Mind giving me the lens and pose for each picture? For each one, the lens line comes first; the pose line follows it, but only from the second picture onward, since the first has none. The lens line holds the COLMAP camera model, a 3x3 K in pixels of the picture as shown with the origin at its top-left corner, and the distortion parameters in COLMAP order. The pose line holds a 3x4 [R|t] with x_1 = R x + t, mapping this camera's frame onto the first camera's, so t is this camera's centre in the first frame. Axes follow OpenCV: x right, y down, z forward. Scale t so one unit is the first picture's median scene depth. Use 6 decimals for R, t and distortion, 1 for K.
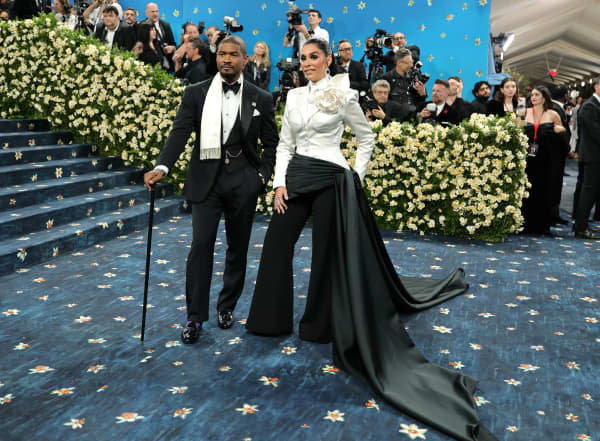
lens RADIAL K [[666.1, 0, 267.2], [0, 666.1, 210.6], [0, 0, 1]] dist [-0.012018, 0.037397]
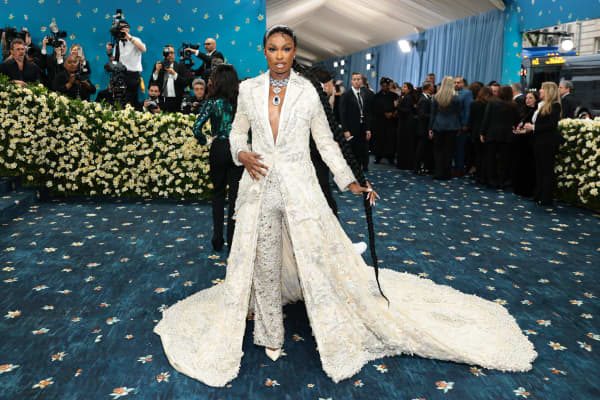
lens RADIAL K [[536.4, 0, 280.3], [0, 536.4, 185.7], [0, 0, 1]] dist [0.006846, -0.001128]
pose [[0.914522, -0.093656, 0.393545, -0.113703], [0.087664, 0.995596, 0.033220, -0.019566], [-0.394923, 0.004119, 0.918705, 0.016015]]
